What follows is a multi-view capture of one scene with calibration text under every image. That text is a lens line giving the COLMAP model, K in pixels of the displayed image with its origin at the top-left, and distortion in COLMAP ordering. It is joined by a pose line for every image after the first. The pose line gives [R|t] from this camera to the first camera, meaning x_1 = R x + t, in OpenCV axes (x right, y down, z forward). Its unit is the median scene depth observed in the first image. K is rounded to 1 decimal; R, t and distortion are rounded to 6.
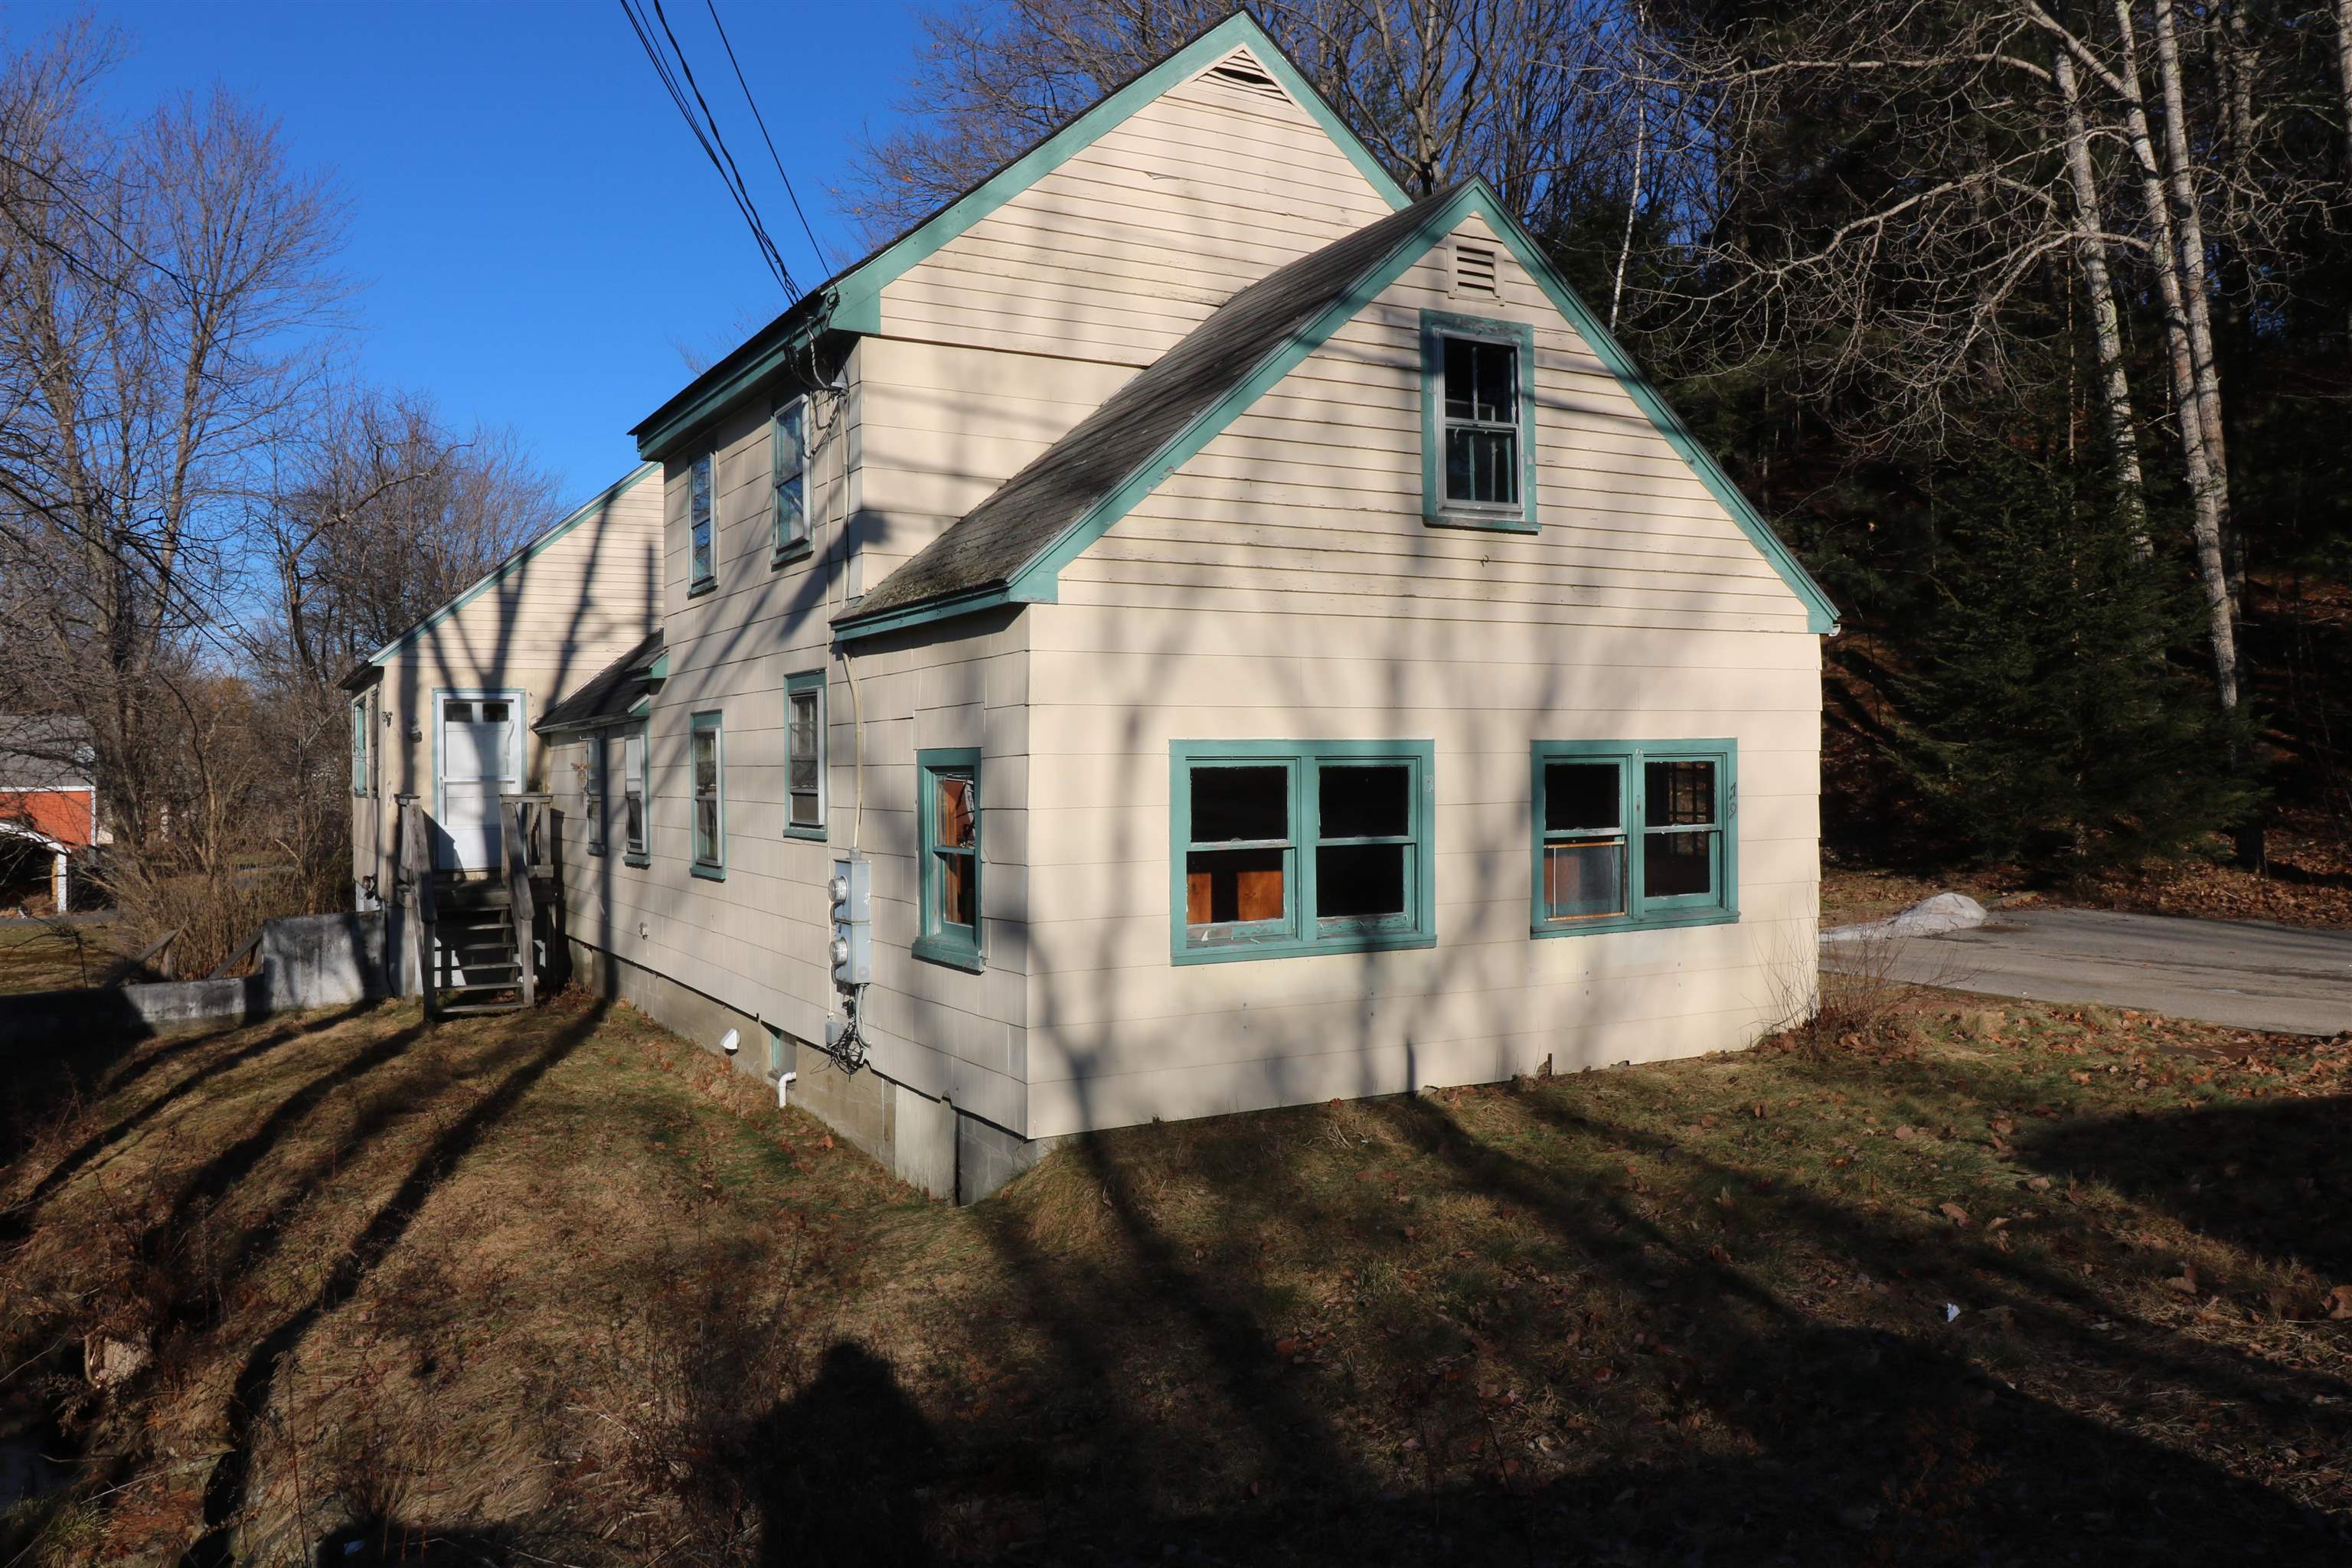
lens RADIAL K [[1713.7, 0, 1176.0], [0, 1713.7, 784.0], [0, 0, 1]] dist [0.007014, -0.000562]
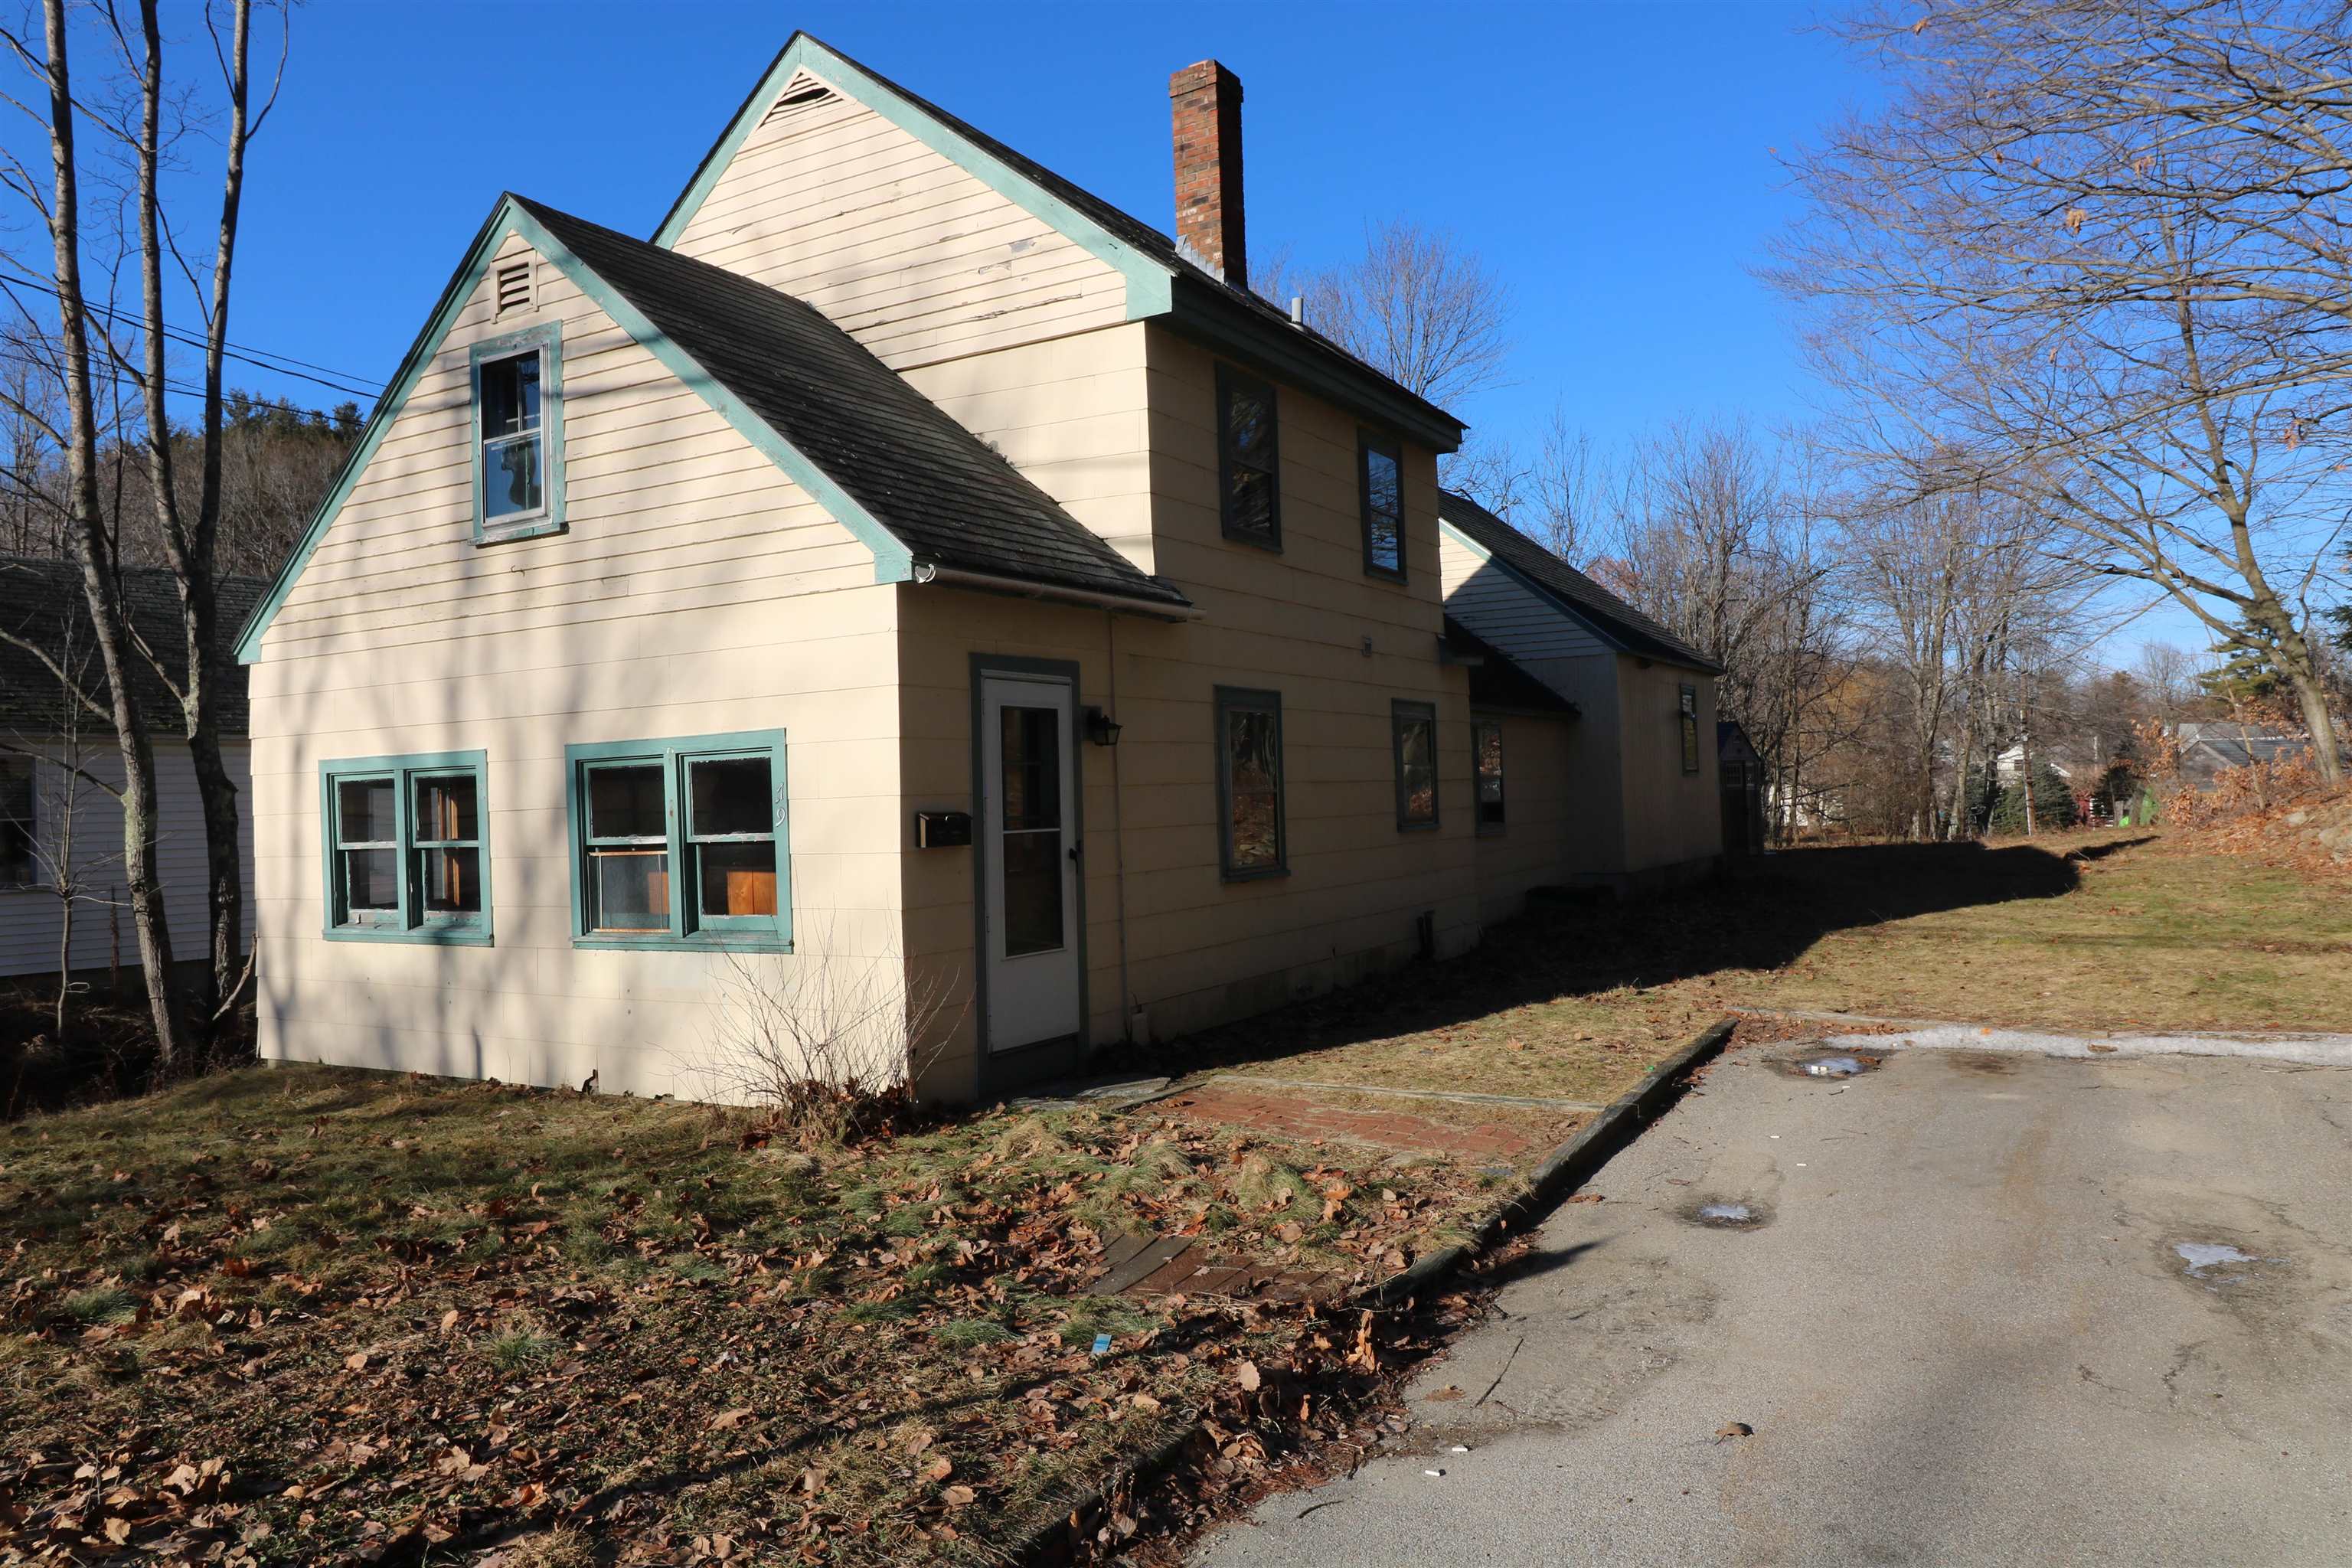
lens RADIAL K [[1624.5, 0, 1176.0], [0, 1624.5, 784.0], [0, 0, 1]] dist [-0.007812, -0.001165]
pose [[0.512542, -0.011896, -0.858580, 1.186382], [0.024779, 0.999693, 0.000941, 0.004416], [0.858304, -0.021757, 0.512680, 0.828036]]
